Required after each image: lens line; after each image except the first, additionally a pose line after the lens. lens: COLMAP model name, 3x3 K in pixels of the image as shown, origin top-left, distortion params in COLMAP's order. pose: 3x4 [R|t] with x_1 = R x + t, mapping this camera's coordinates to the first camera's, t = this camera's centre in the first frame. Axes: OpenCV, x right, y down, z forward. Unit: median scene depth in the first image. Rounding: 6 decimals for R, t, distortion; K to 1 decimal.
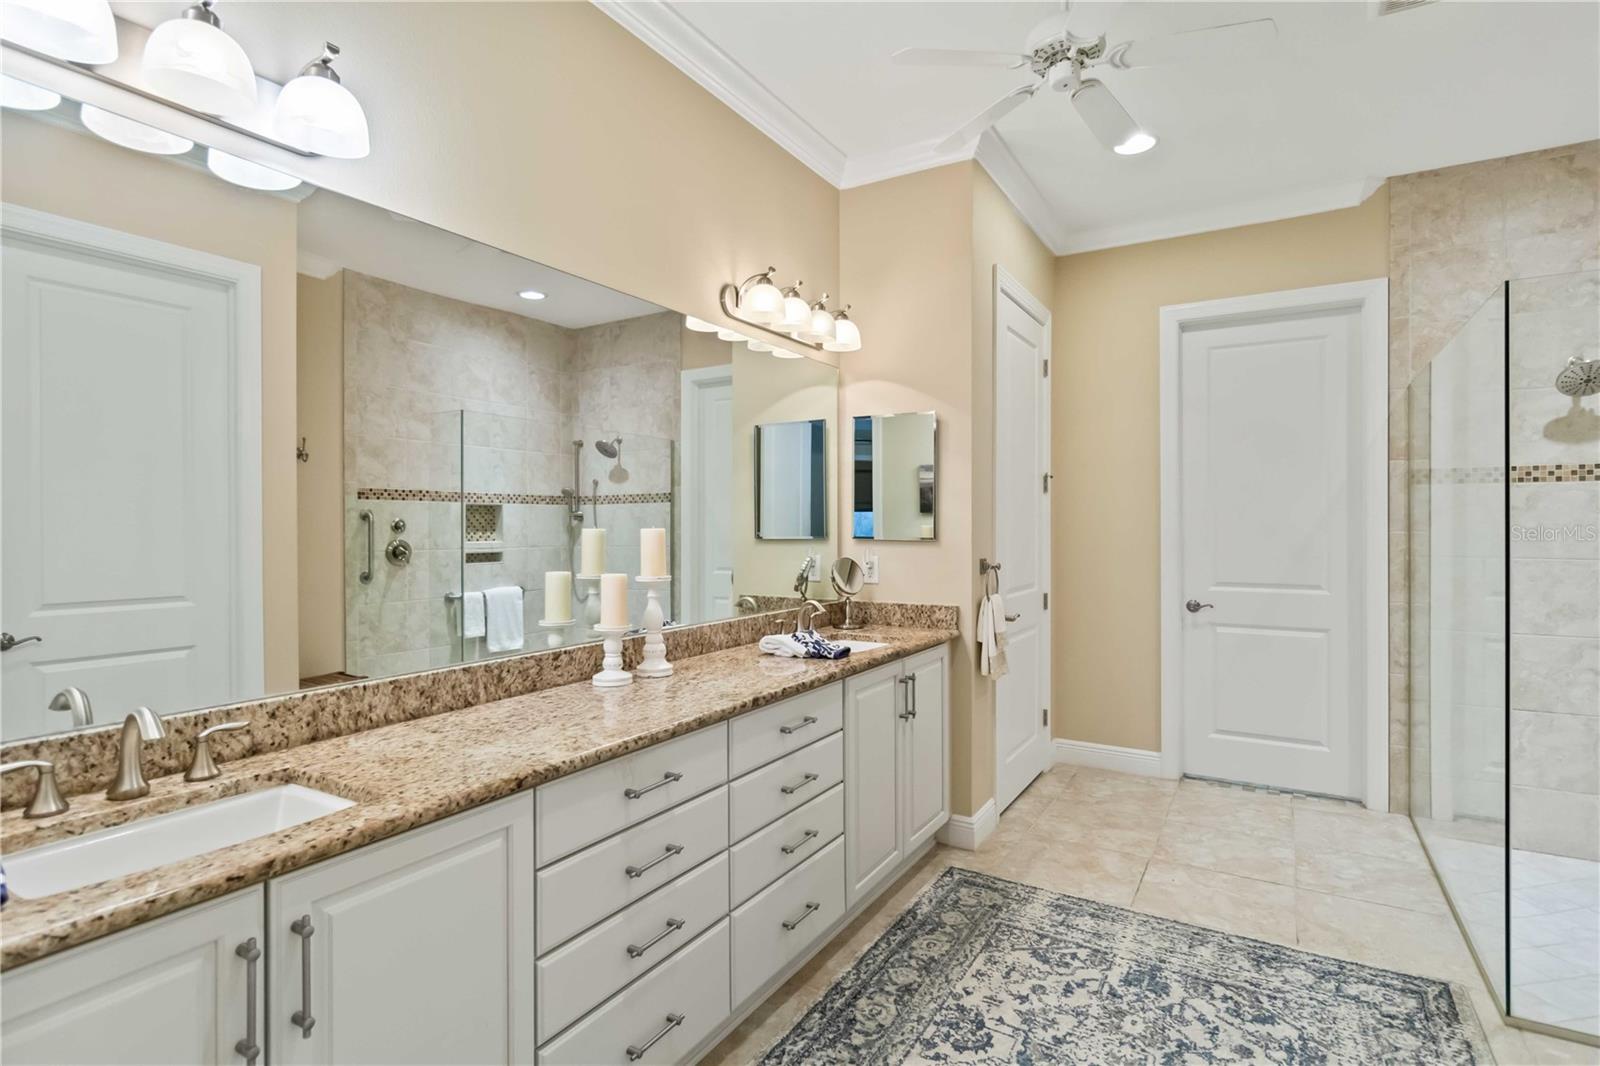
lens RADIAL K [[786.8, 0, 796.3], [0, 786.8, 528.6], [0, 0, 1]] dist [-0.002924, -0.000675]
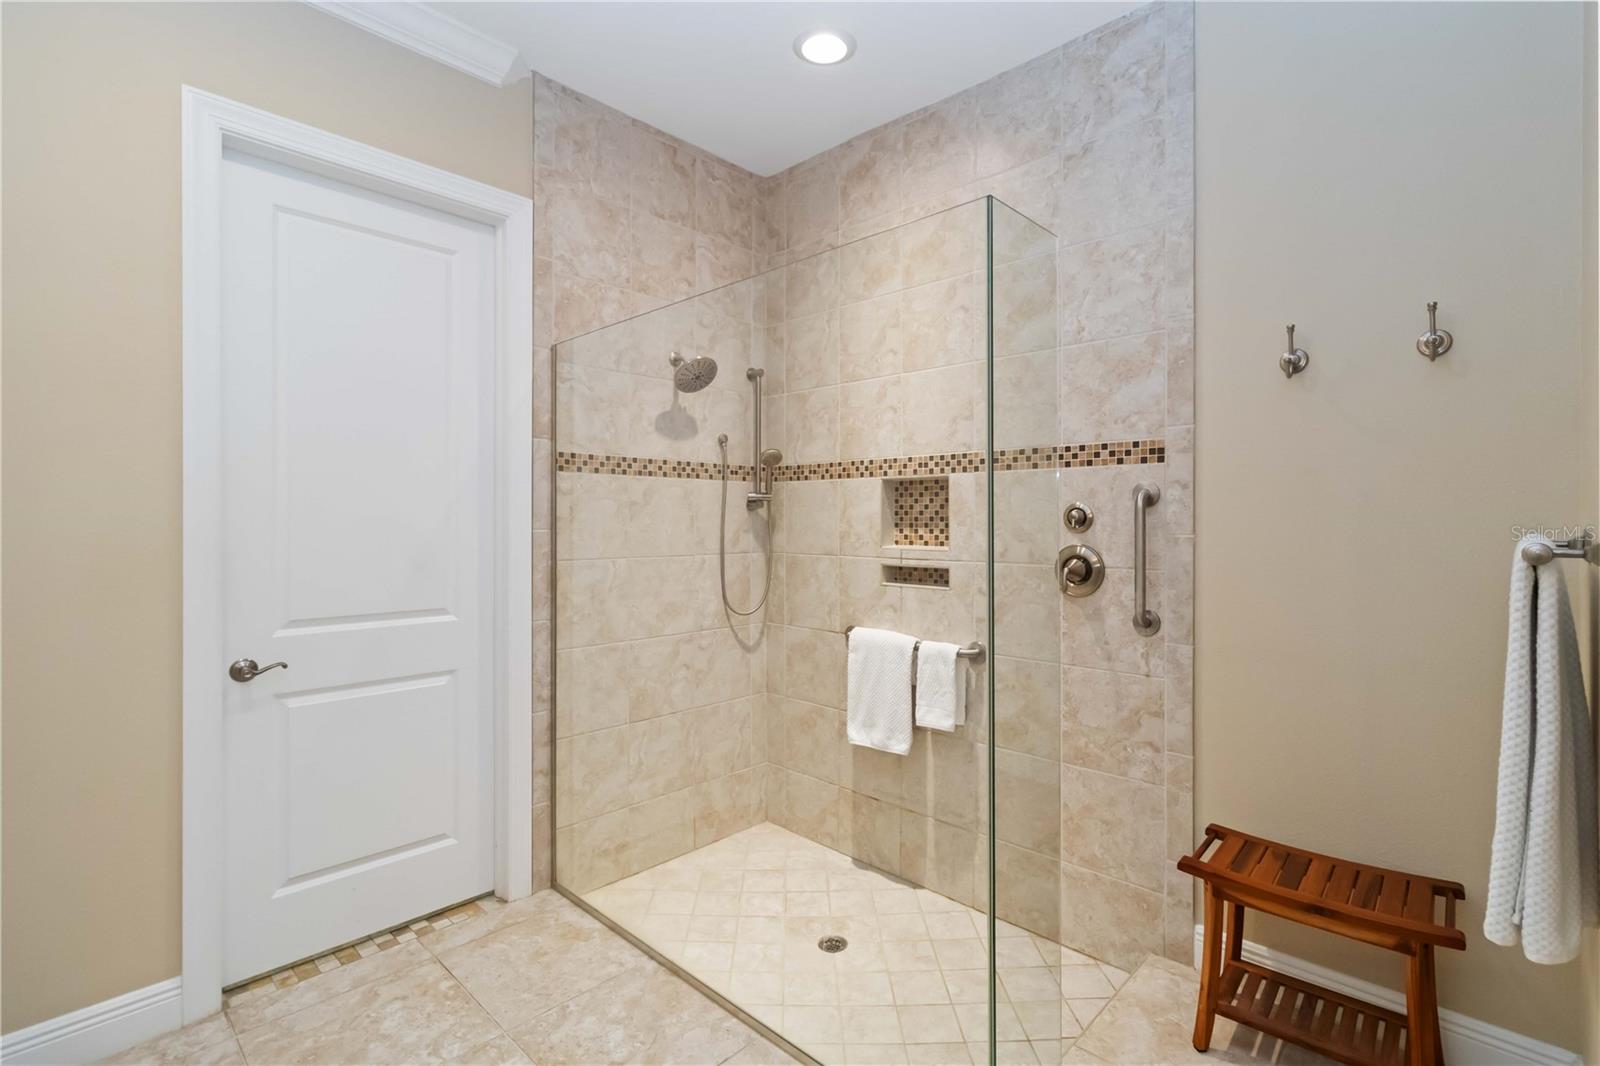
lens RADIAL K [[744.6, 0, 801.6], [0, 744.6, 518.9], [0, 0, 1]] dist [-0.000908, 0.001171]
pose [[0.213472, 0.001492, 0.976948, 0.146434], [-0.001607, 0.999998, -0.001176, -0.009995], [-0.976948, -0.001319, 0.213474, 0.886234]]
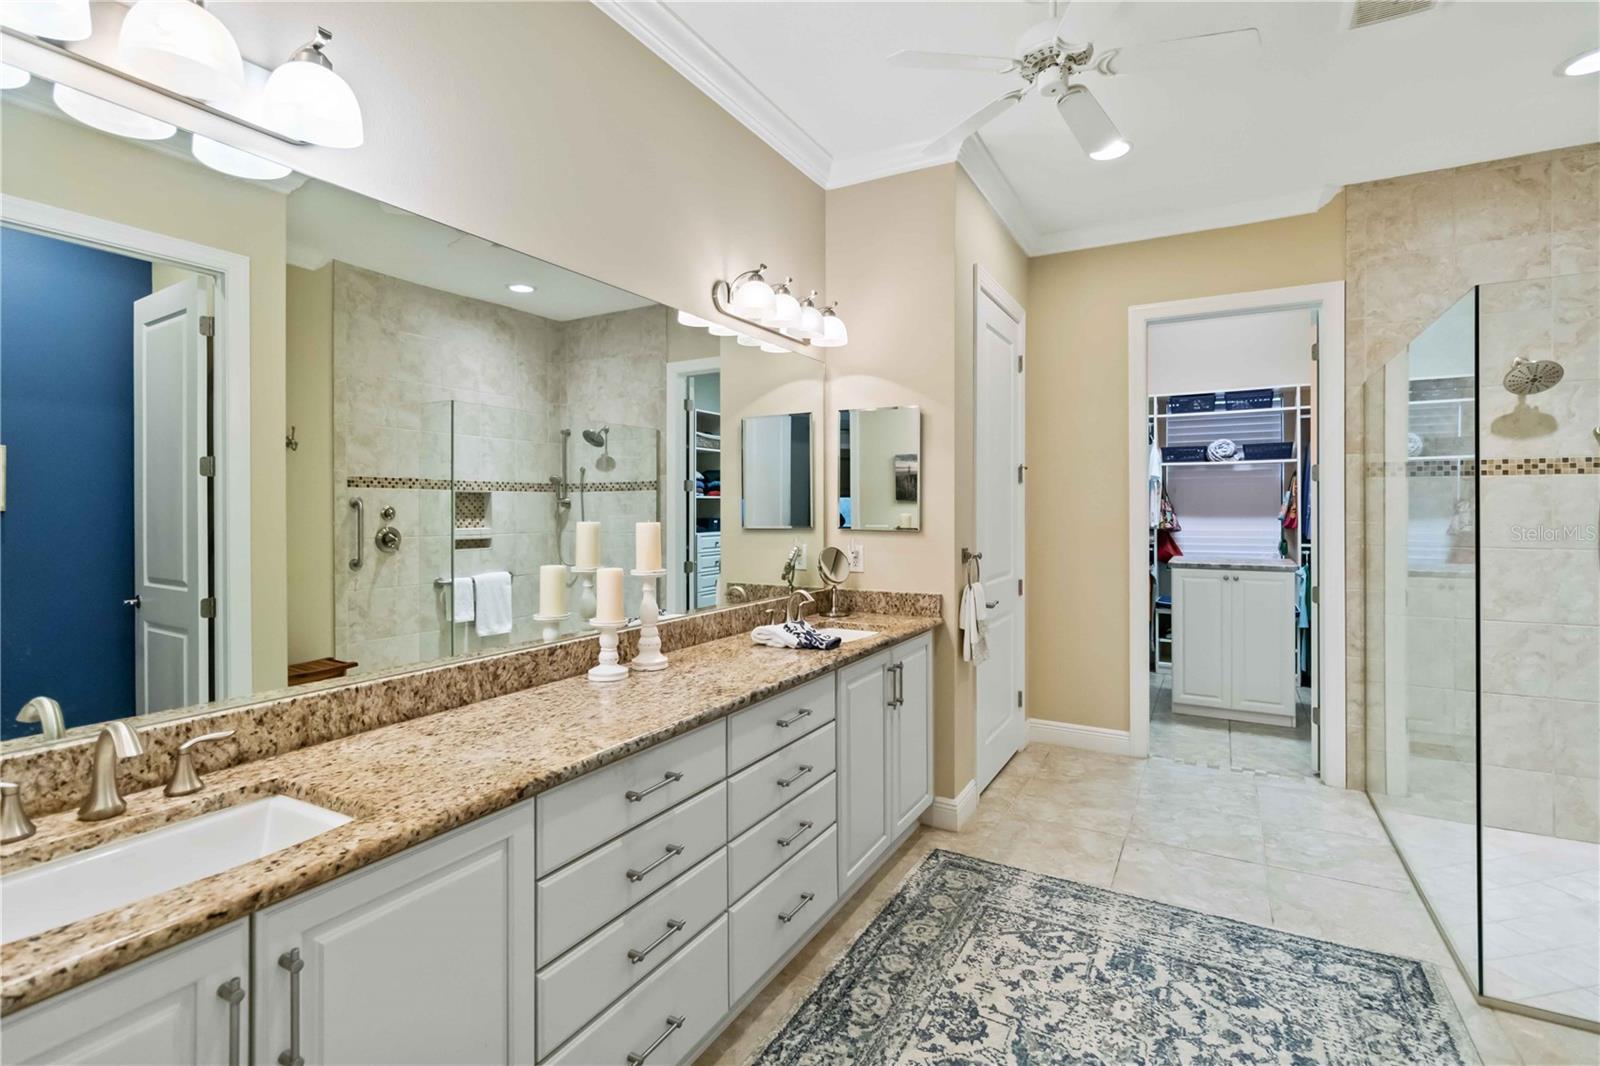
lens RADIAL K [[744.6, 0, 794.9], [0, 744.6, 509.2], [0, 0, 1]] dist [-0.000908, 0.001171]
pose [[0.999428, 0.000985, 0.033801, -0.026336], [-0.000896, 0.999996, -0.002624, -0.014288], [-0.033803, 0.002592, 0.999425, 0.040469]]
